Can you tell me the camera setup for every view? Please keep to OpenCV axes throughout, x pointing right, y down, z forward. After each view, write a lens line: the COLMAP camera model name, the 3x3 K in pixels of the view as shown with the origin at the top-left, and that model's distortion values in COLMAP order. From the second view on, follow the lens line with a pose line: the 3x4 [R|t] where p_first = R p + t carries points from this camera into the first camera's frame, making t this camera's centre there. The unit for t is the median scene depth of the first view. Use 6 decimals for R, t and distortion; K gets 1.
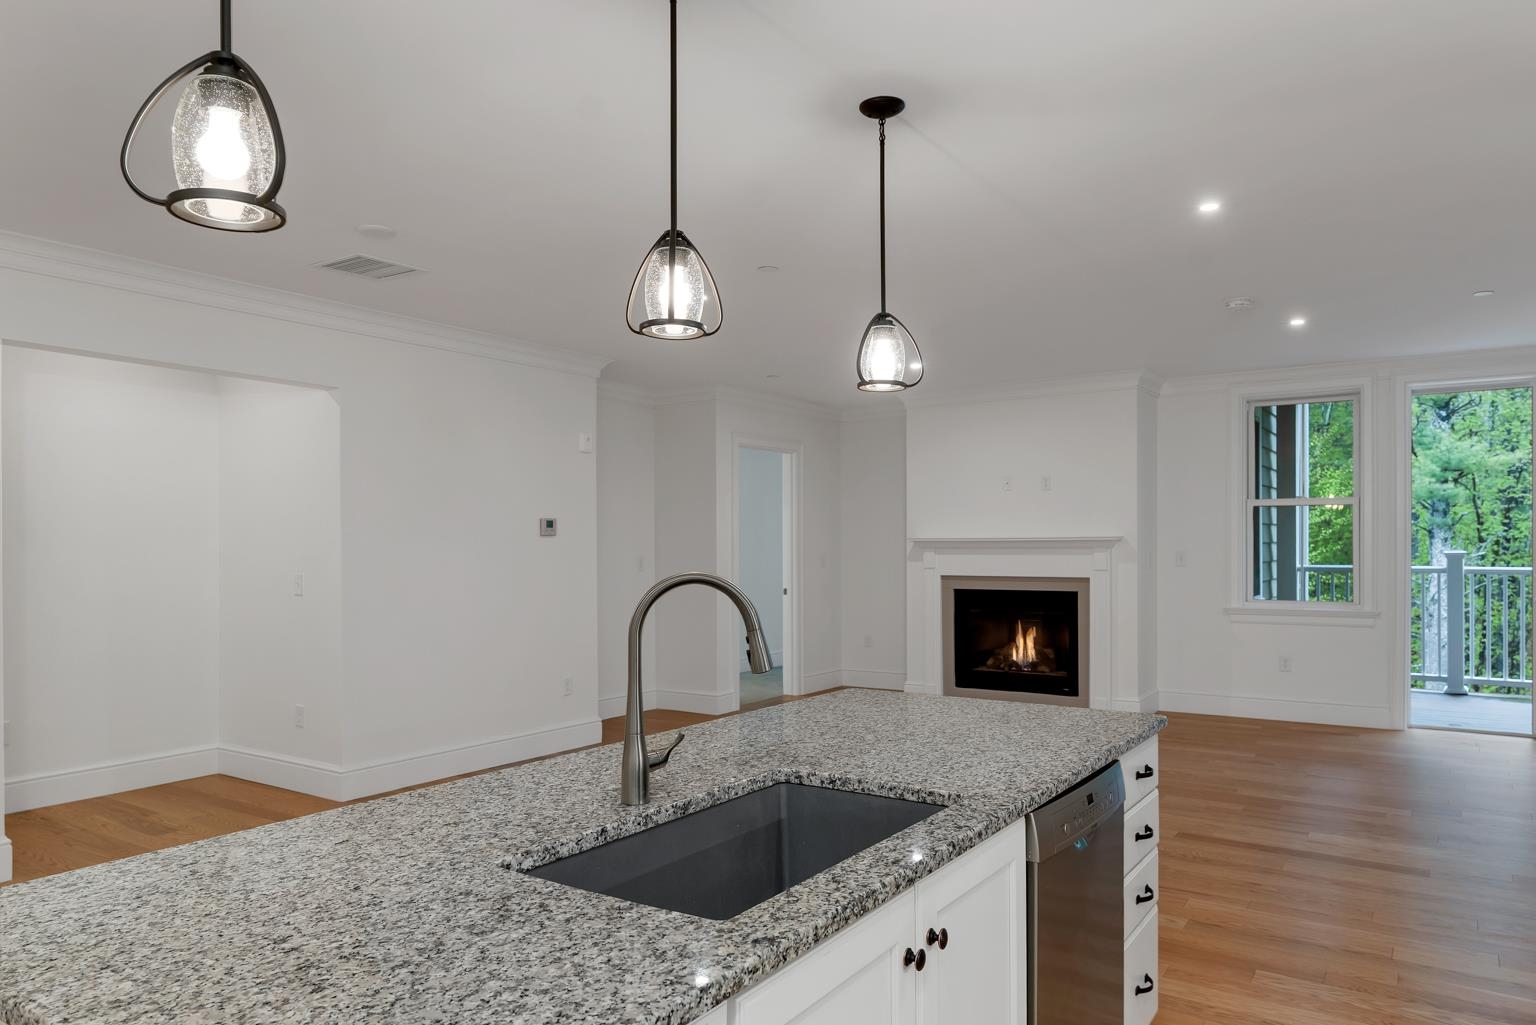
lens RADIAL K [[1035.9, 0, 768.0], [0, 1035.9, 540.7], [0, 0, 1]] dist [-0.002620, -0.000004]
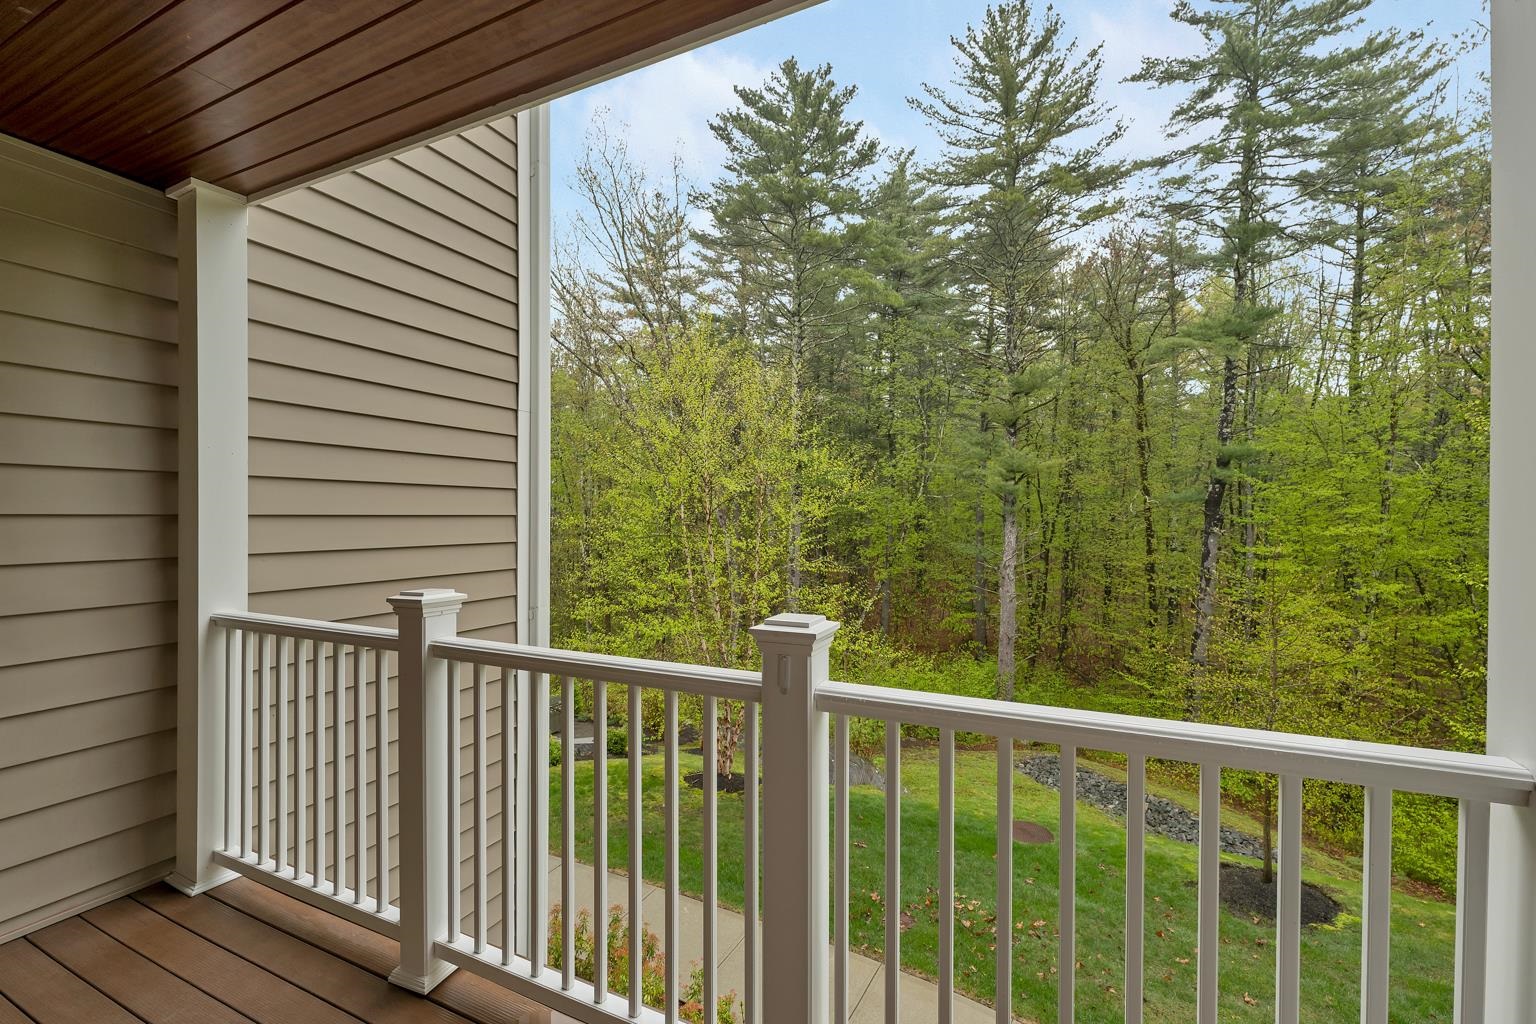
lens RADIAL K [[632.3, 0, 767.0], [0, 632.3, 525.9], [0, 0, 1]] dist [-0.001605, -0.000659]
pose [[0.989567, 0.002810, 0.144044, 2.094869], [-0.004282, 0.999942, 0.009913, -0.037957], [-0.144008, -0.010426, 0.989522, 2.161107]]
